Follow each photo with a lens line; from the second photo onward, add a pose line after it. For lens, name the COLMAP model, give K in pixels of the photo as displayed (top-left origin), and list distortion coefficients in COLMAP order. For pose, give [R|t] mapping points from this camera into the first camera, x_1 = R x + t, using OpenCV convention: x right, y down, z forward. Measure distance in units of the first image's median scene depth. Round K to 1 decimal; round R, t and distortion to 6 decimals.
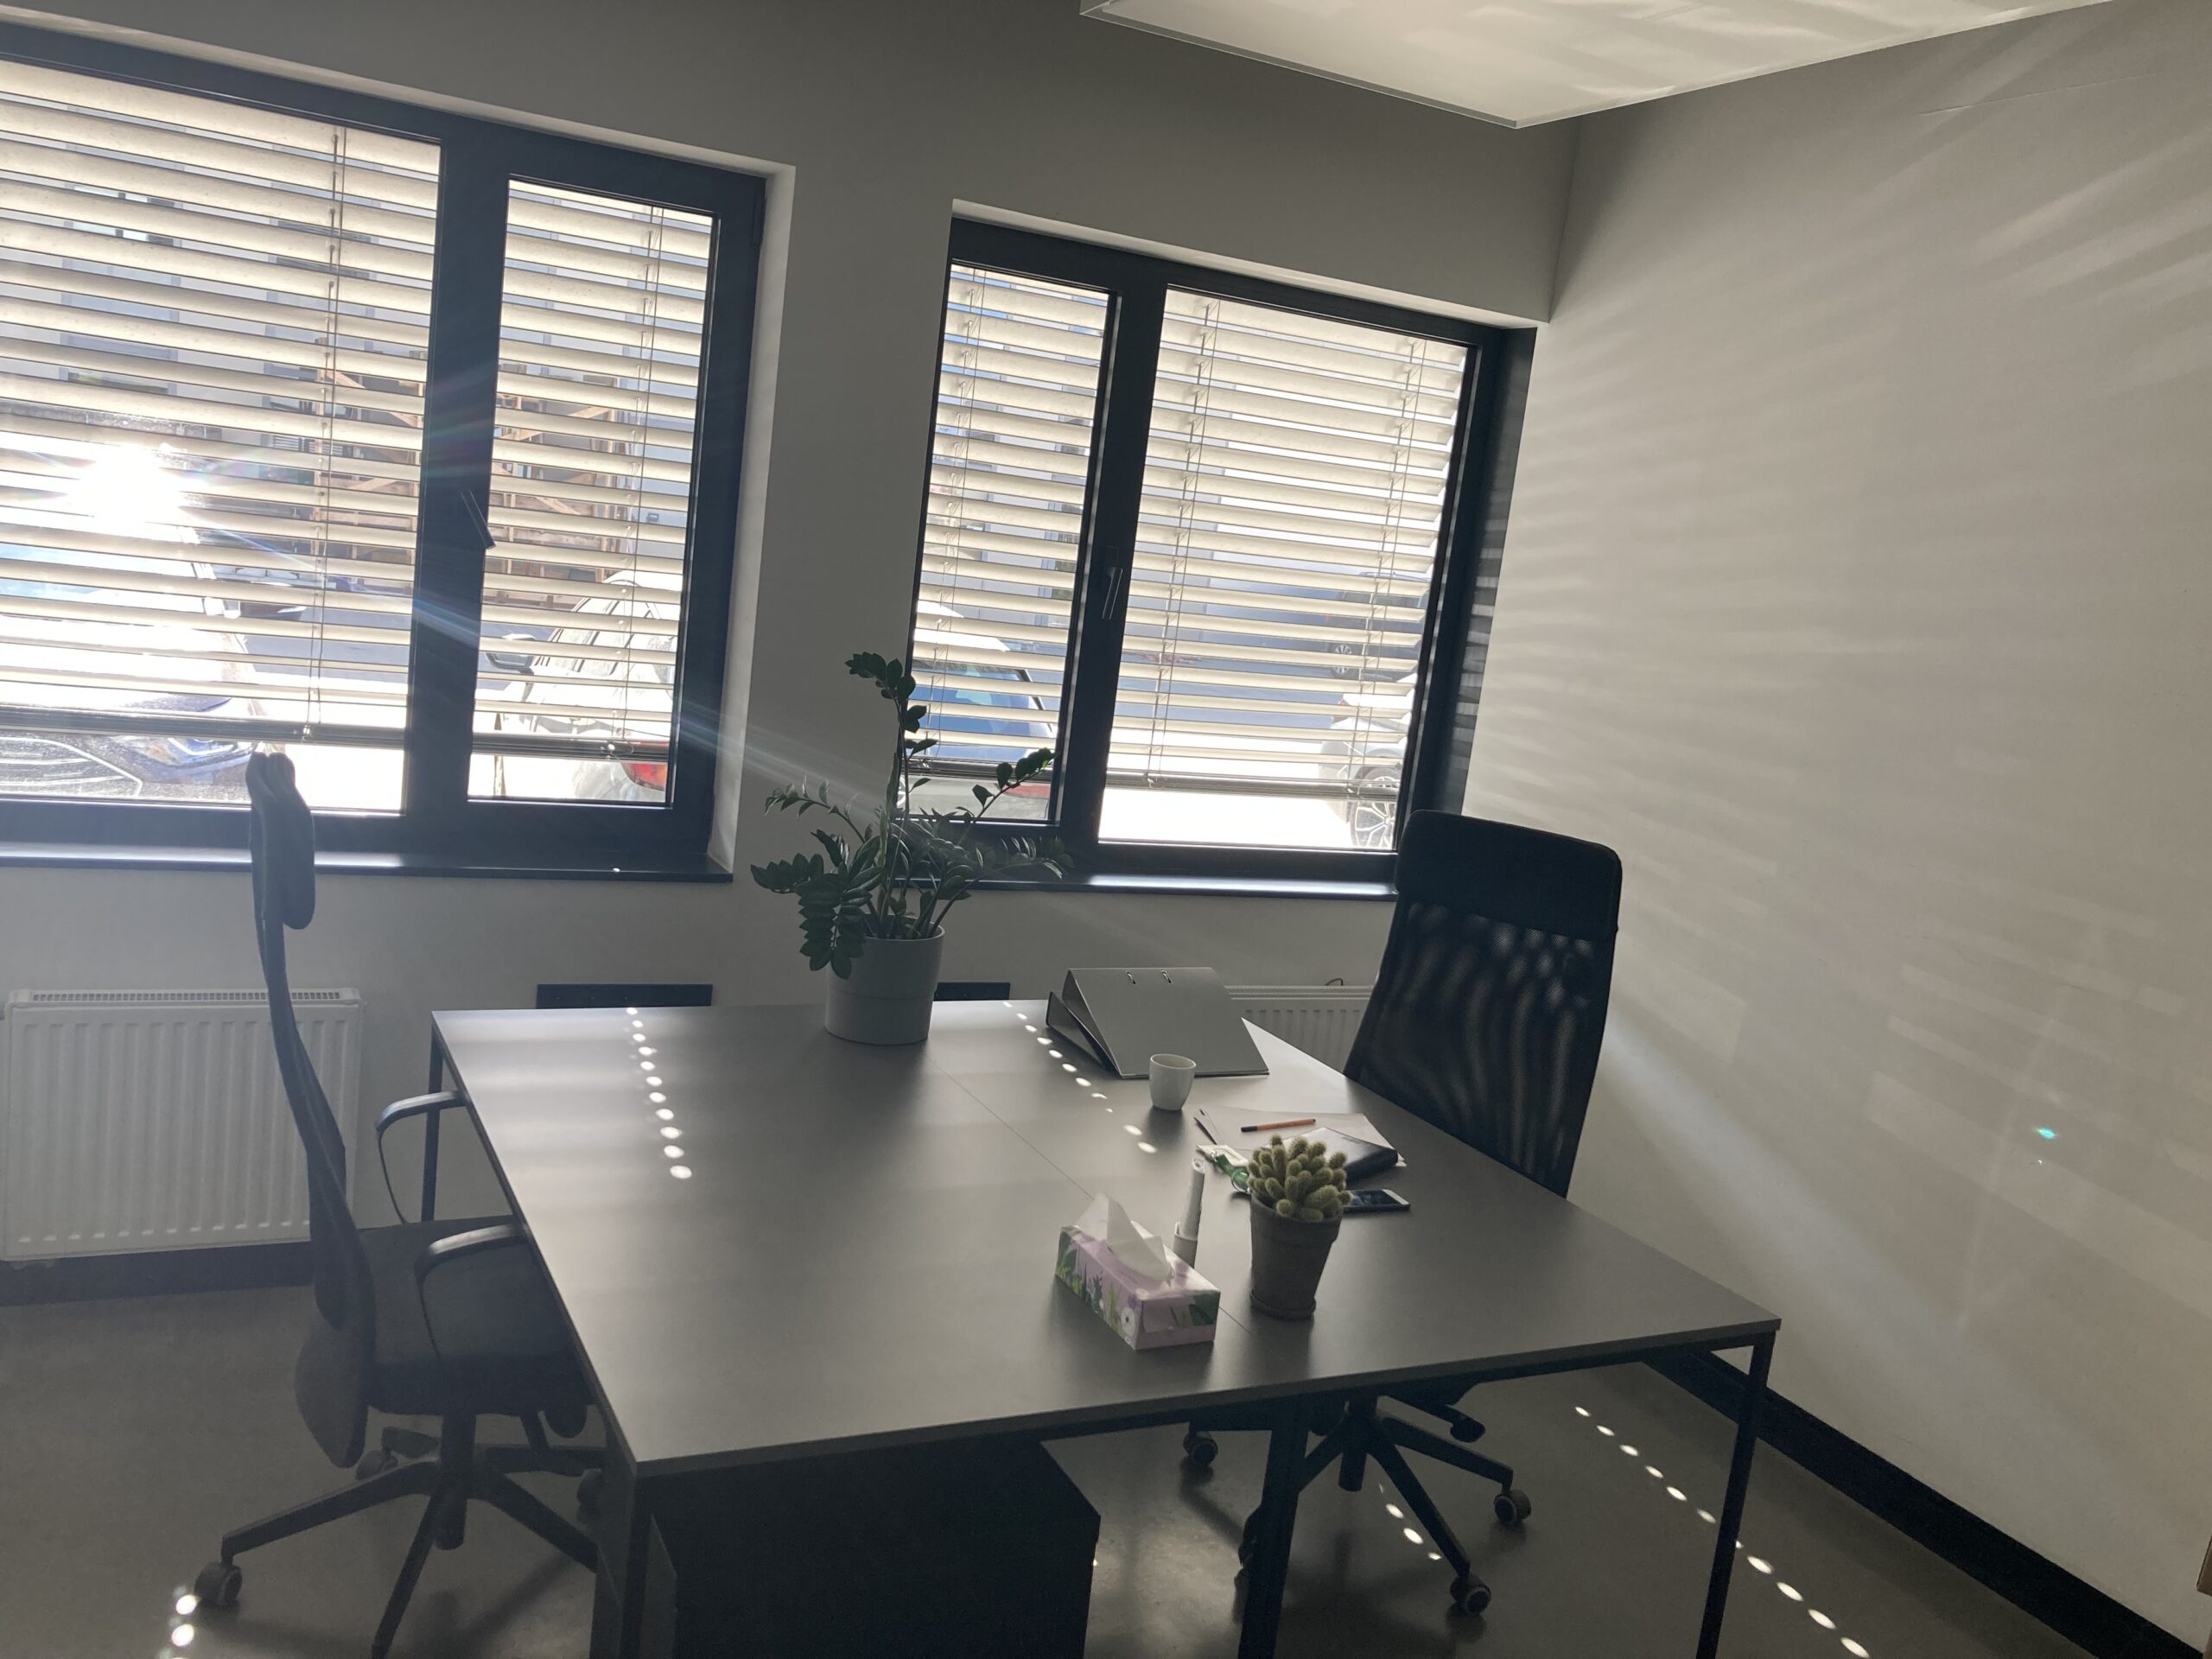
lens RADIAL K [[1835.7, 0, 1103.6], [0, 1835.7, 798.0], [0, 0, 1]] dist [0.032027, -0.049764]
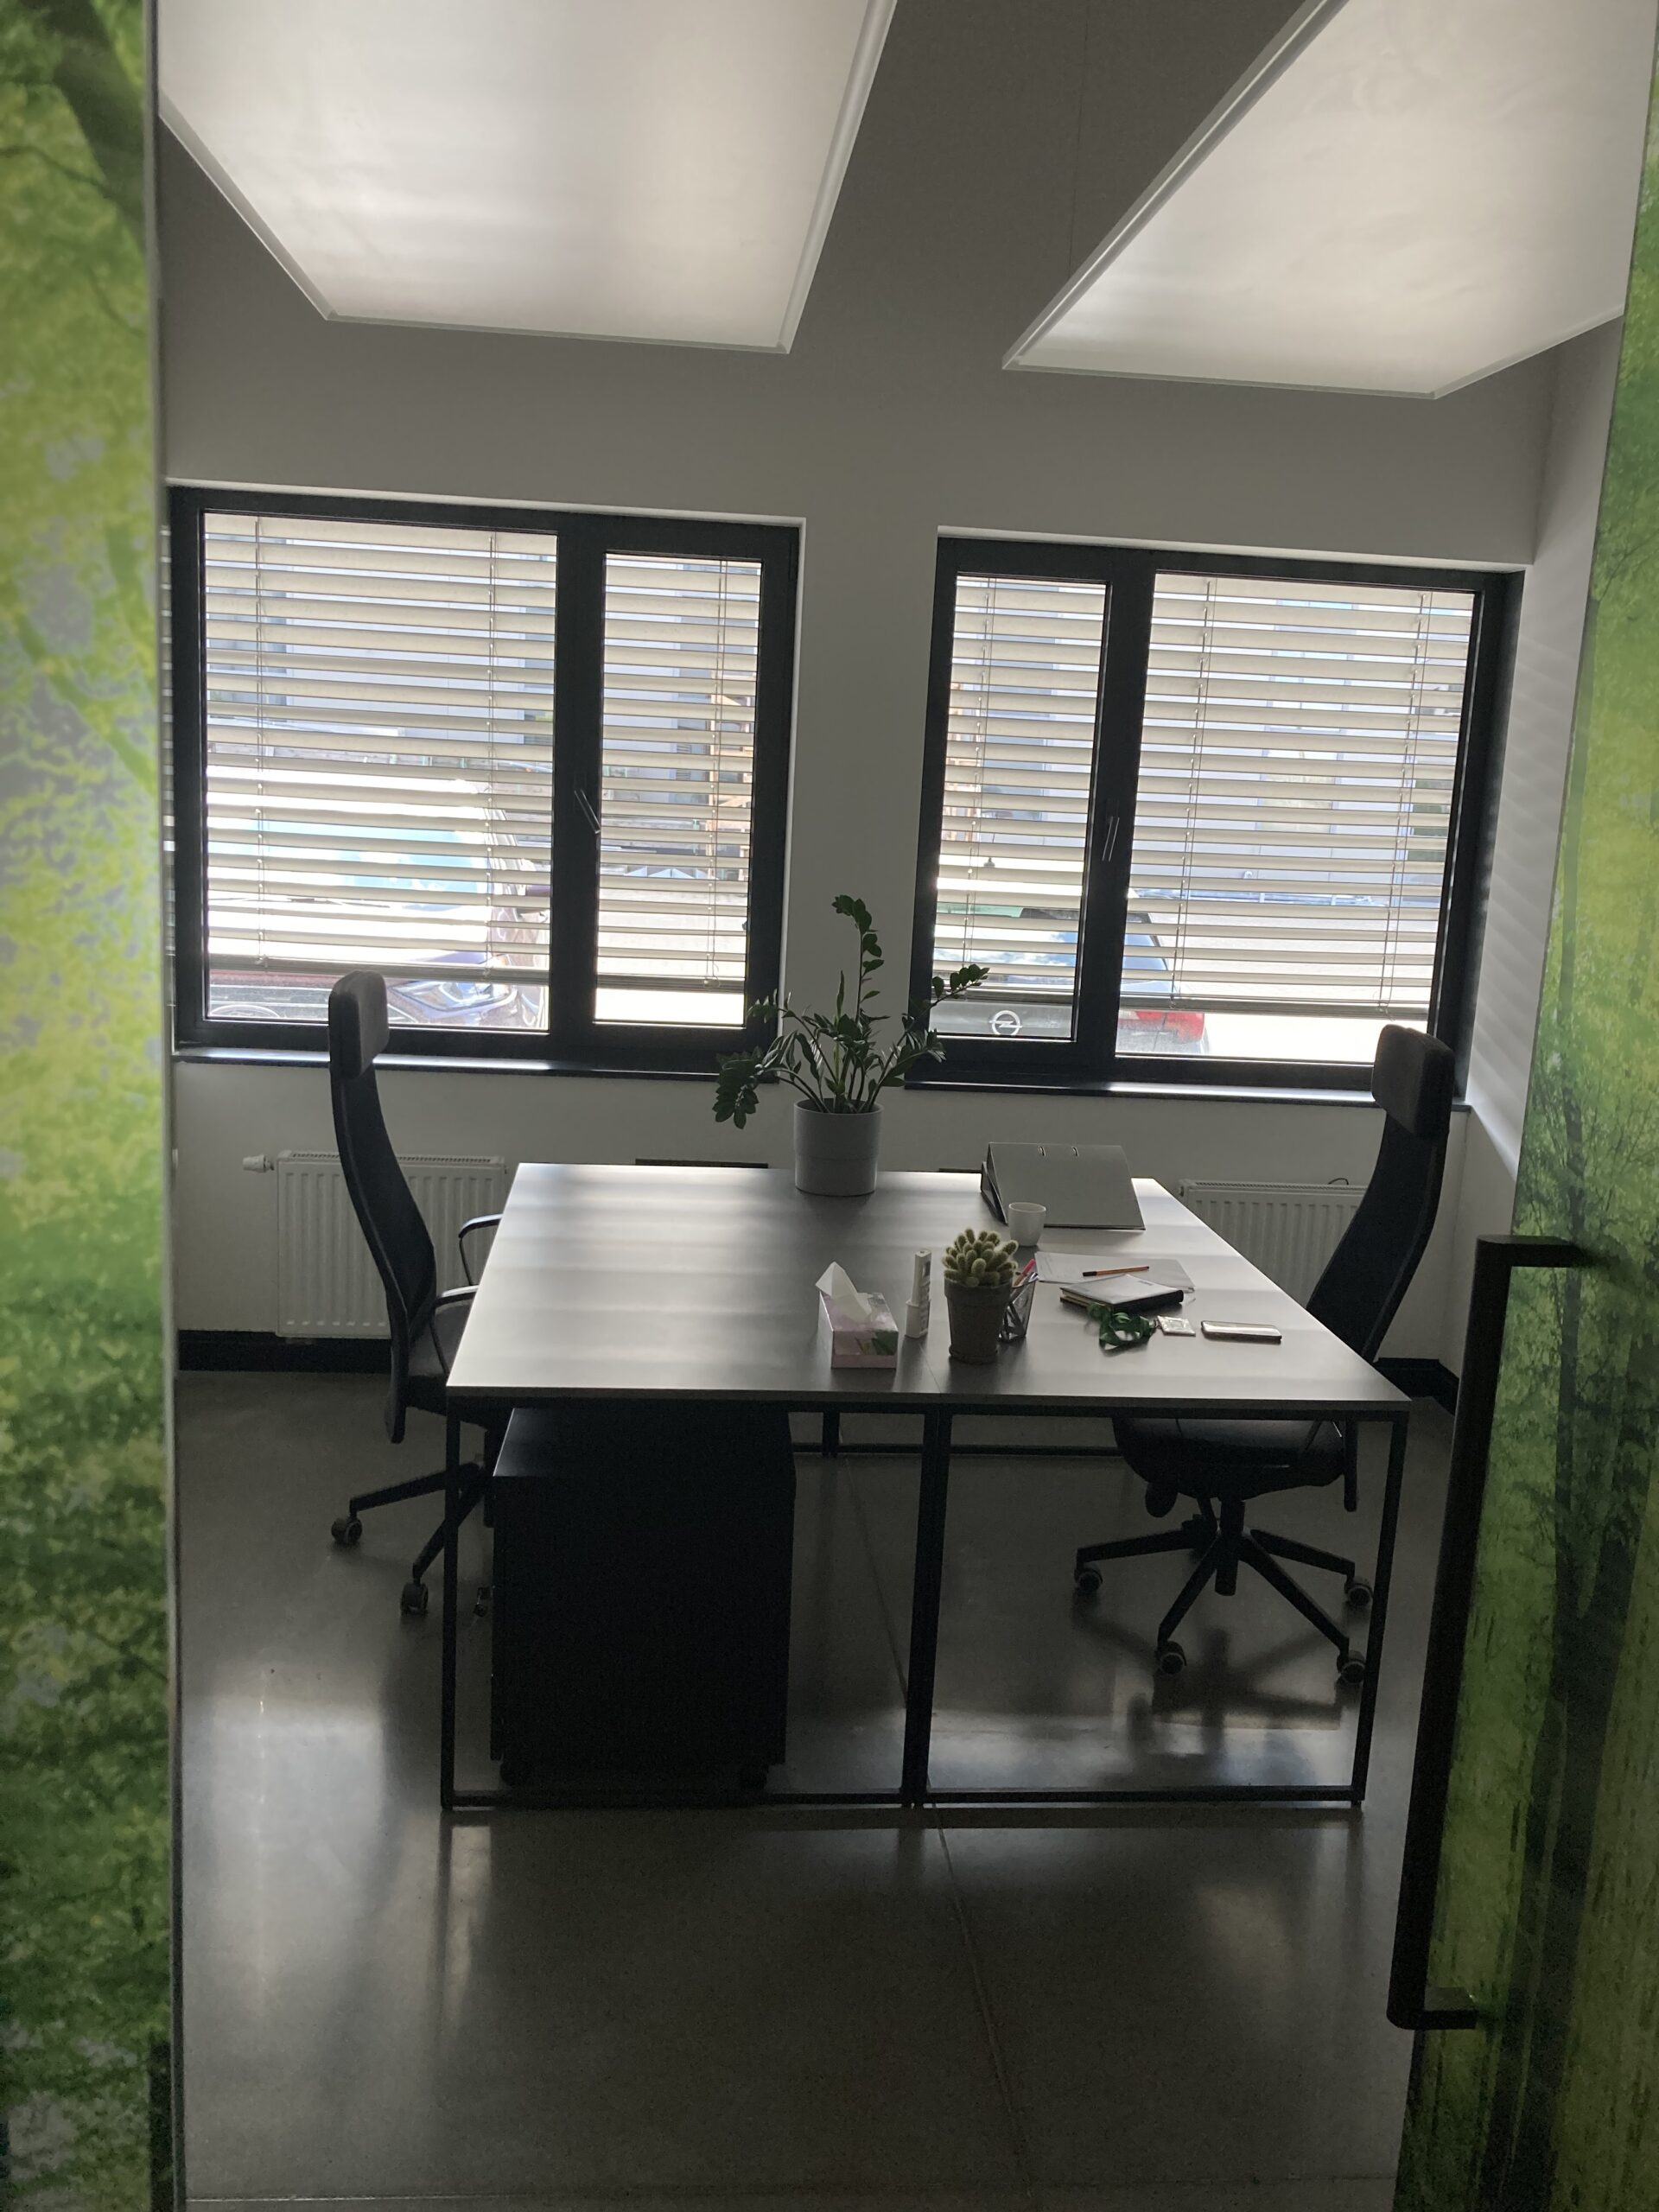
lens RADIAL K [[1835.7, 0, 807.9], [0, 1835.7, 1062.6], [0, 0, 1]] dist [0.032027, -0.049764]
pose [[0.926499, -0.012266, -0.376098, 0.308779], [0.007718, 0.999878, -0.013597, 0.051177], [0.376219, 0.009694, 0.926480, -0.175282]]
